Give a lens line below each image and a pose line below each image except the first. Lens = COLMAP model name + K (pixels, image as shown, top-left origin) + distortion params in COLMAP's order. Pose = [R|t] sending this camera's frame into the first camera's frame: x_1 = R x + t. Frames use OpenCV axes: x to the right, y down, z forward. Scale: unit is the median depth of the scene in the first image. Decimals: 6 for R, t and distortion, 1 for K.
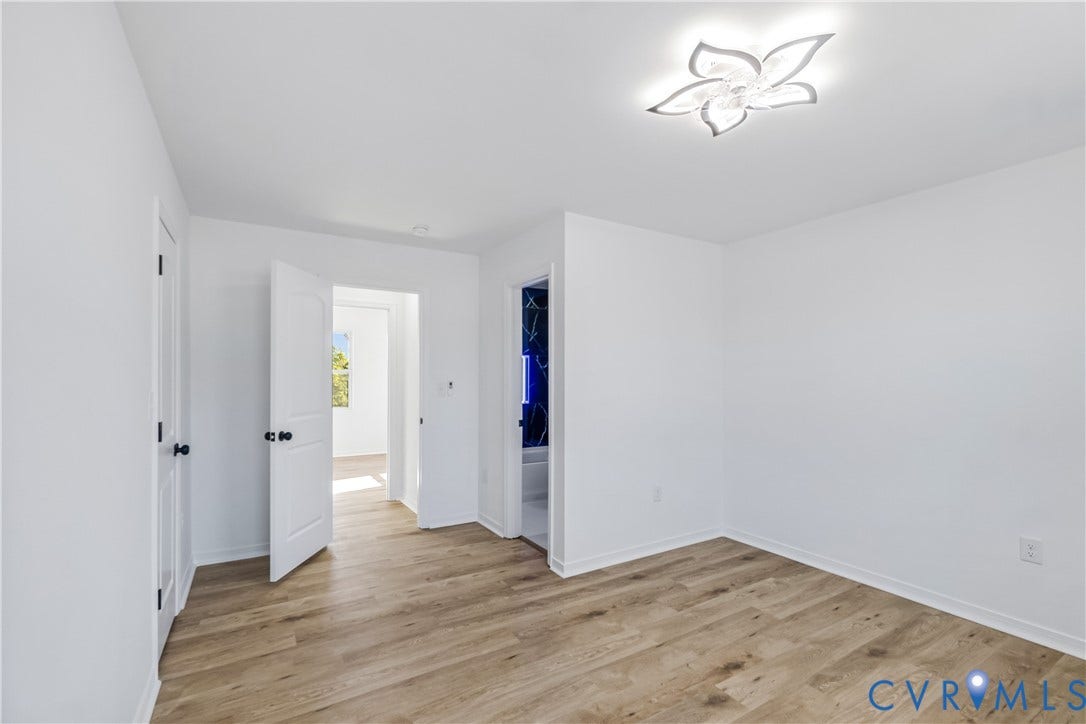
lens RADIAL K [[475.4, 0, 542.5], [0, 475.4, 383.7], [0, 0, 1]] dist [-0.000643, -0.000018]
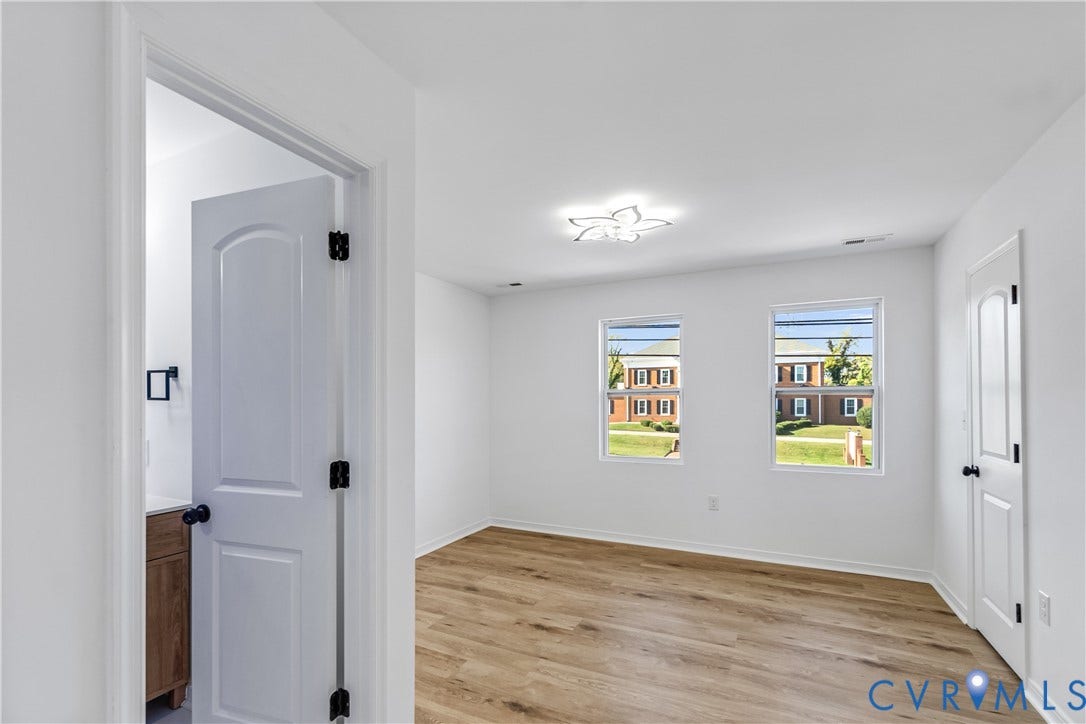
lens RADIAL K [[475.4, 0, 542.5], [0, 475.4, 383.7], [0, 0, 1]] dist [-0.000643, -0.000018]
pose [[-0.538079, 0.028804, 0.842402, -0.592585], [0.008372, 0.999549, -0.028829, -0.017831], [-0.842853, -0.008460, -0.538078, 1.436397]]
